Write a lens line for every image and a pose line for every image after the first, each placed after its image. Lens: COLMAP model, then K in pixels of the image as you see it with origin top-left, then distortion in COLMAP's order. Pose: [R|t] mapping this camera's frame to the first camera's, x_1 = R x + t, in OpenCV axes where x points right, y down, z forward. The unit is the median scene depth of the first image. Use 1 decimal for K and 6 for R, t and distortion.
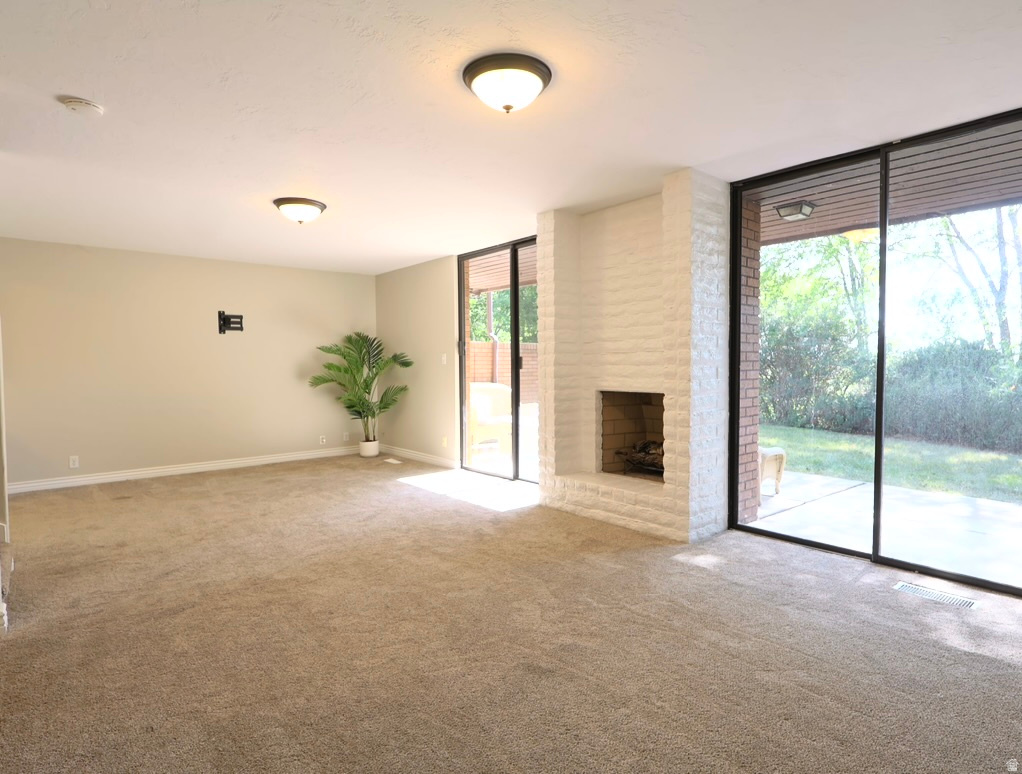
lens RADIAL K [[564.3, 0, 507.5], [0, 564.3, 386.7], [0, 0, 1]] dist [0.000088, 0.001338]
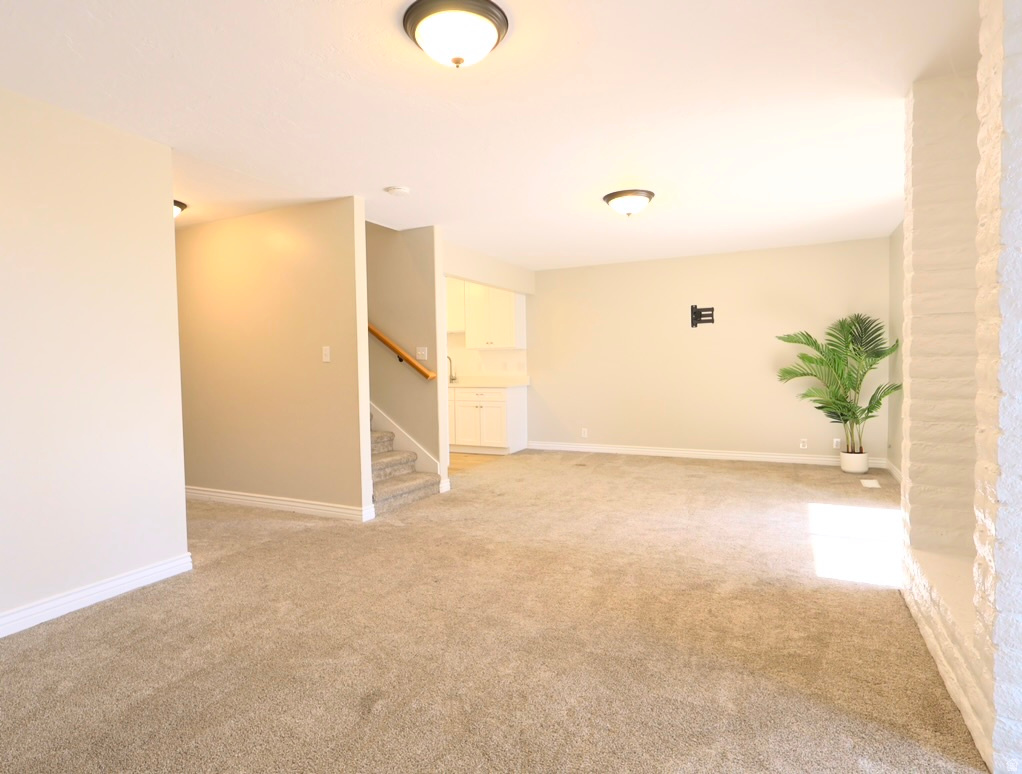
lens RADIAL K [[564.3, 0, 507.5], [0, 564.3, 386.7], [0, 0, 1]] dist [0.000088, 0.001338]
pose [[0.399156, 0.039703, -0.916023, 0.479815], [-0.021816, 0.999190, 0.033802, -0.019239], [0.916623, 0.006492, 0.399699, 0.423880]]
